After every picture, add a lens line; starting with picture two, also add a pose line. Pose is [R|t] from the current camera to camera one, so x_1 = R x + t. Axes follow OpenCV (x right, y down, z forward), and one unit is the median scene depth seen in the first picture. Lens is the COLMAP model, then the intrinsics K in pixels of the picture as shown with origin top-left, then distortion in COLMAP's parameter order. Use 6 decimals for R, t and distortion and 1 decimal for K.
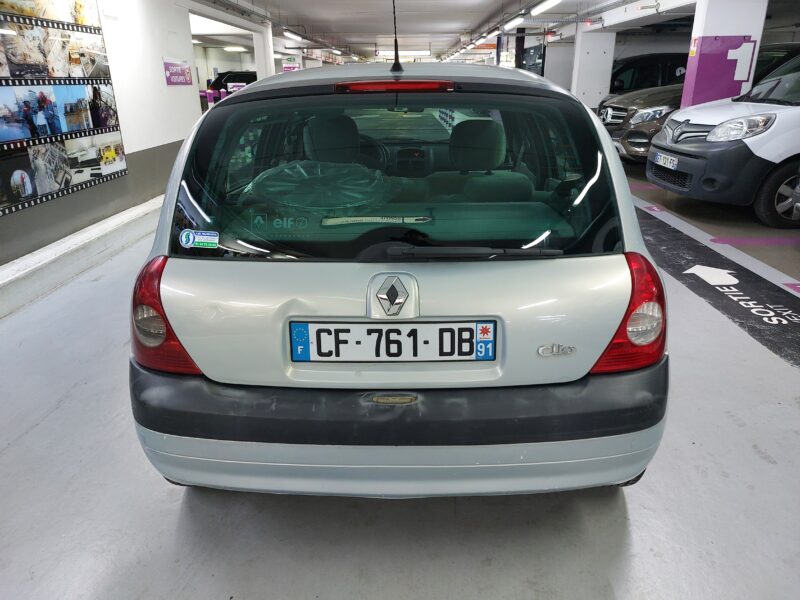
lens RADIAL K [[592.2, 0, 397.9], [0, 592.2, 287.6], [0, 0, 1]] dist [0.064667, -0.005070]
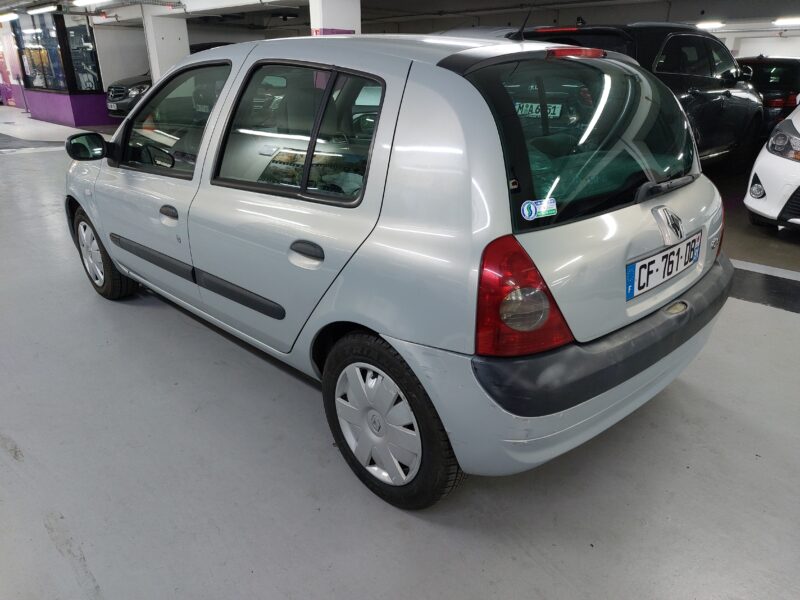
lens RADIAL K [[613.4, 0, 400.0], [0, 613.4, 300.0], [0, 0, 1]] dist [0.035045, -0.013296]
pose [[0.676621, -0.248560, 0.693110, -1.266118], [0.234776, 0.964998, 0.116873, -0.112781], [-0.697900, 0.083647, 0.711294, 0.475767]]
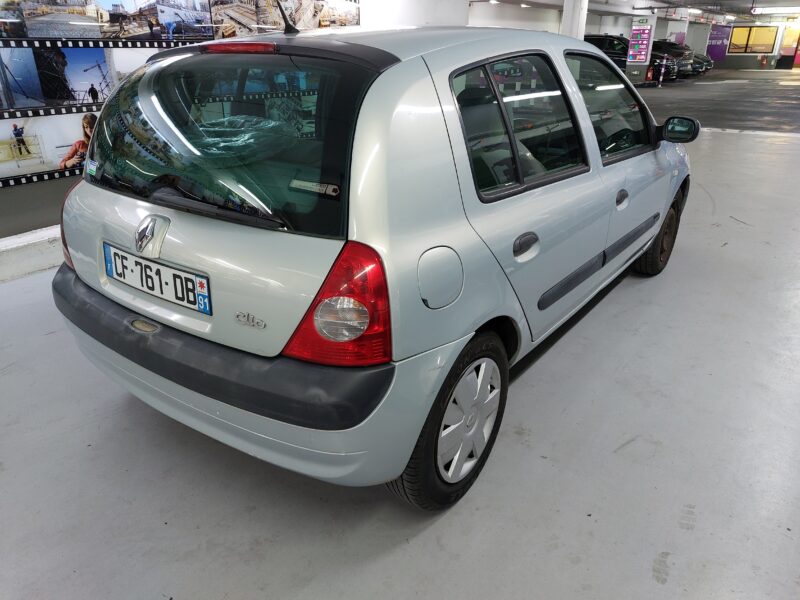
lens RADIAL K [[613.4, 0, 400.0], [0, 613.4, 300.0], [0, 0, 1]] dist [0.035045, -0.013296]
pose [[0.812160, 0.237290, -0.533001, 0.998533], [-0.205666, 0.971353, 0.119059, -0.101634], [0.545984, 0.012925, 0.837696, 0.269151]]
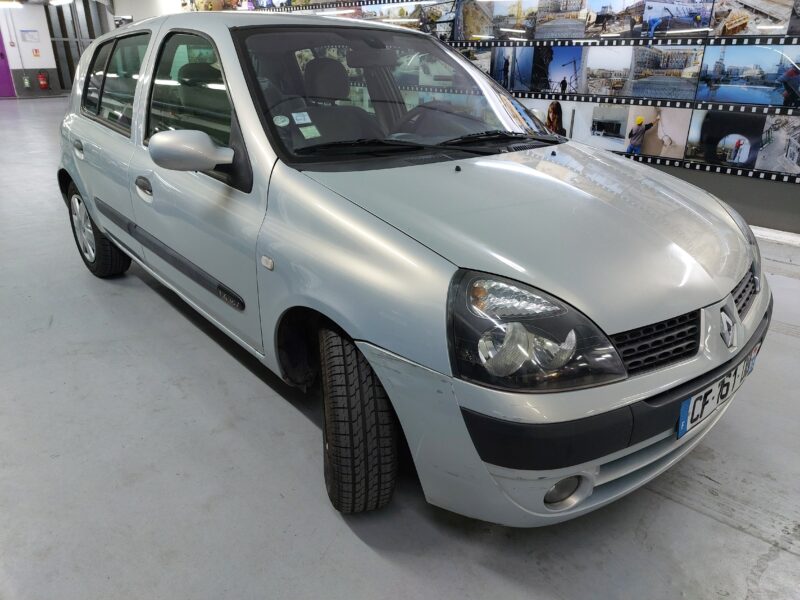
lens RADIAL K [[613.4, 0, 400.0], [0, 613.4, 300.0], [0, 0, 1]] dist [0.035045, -0.013296]
pose [[-0.748753, 0.278743, -0.601391, 1.115517], [-0.199239, 0.770683, 0.605270, -1.222152], [0.632196, 0.573019, -0.521515, 3.380931]]
